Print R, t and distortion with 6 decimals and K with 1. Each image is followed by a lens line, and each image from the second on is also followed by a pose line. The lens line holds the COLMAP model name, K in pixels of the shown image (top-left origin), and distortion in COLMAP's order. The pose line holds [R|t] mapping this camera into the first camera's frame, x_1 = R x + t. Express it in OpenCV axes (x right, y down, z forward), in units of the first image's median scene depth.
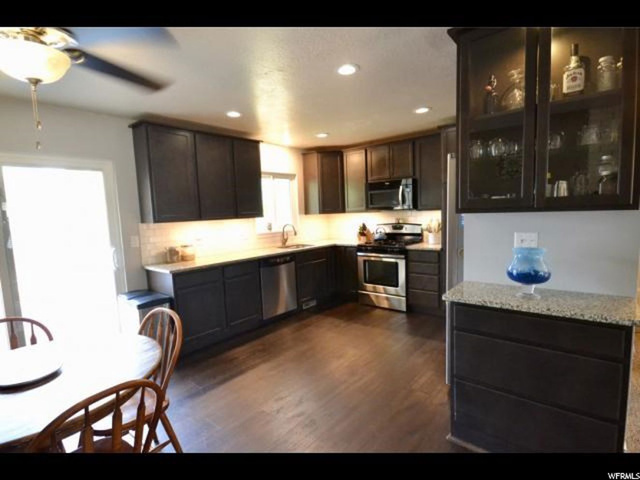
lens RADIAL K [[310.2, 0, 320.0], [0, 310.2, 240.0], [0, 0, 1]] dist [-0.000545, -0.000367]
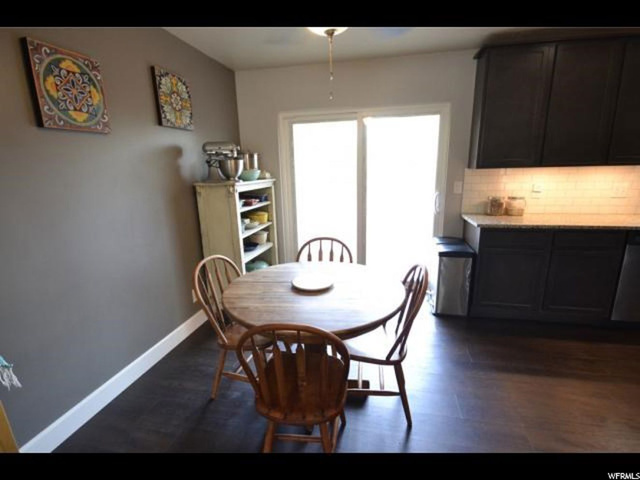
lens RADIAL K [[310.2, 0, 320.0], [0, 310.2, 240.0], [0, 0, 1]] dist [-0.000545, -0.000367]
pose [[0.471547, 0.227957, -0.851868, 0.048370], [-0.075354, 0.972894, 0.218631, -0.010949], [0.878615, -0.038903, 0.475943, 0.116833]]
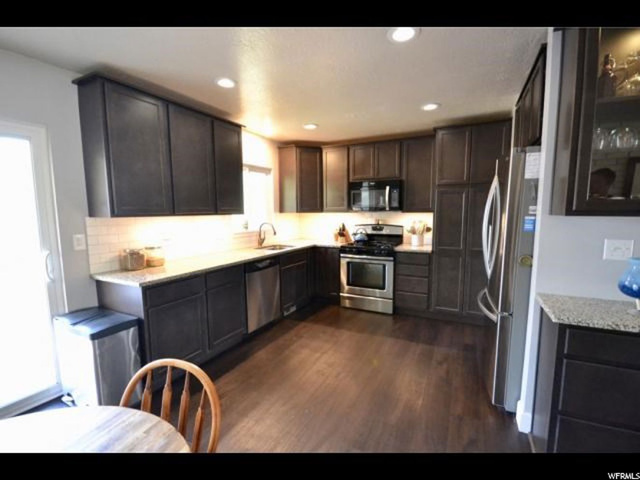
lens RADIAL K [[286.6, 0, 323.3], [0, 286.6, 239.7], [0, 0, 1]] dist [-0.001600, -0.000484]
pose [[0.974190, 0.010043, 0.225507, -0.145335], [-0.011230, 0.999929, 0.003978, -0.007272], [-0.225451, -0.006408, 0.974233, 0.164760]]
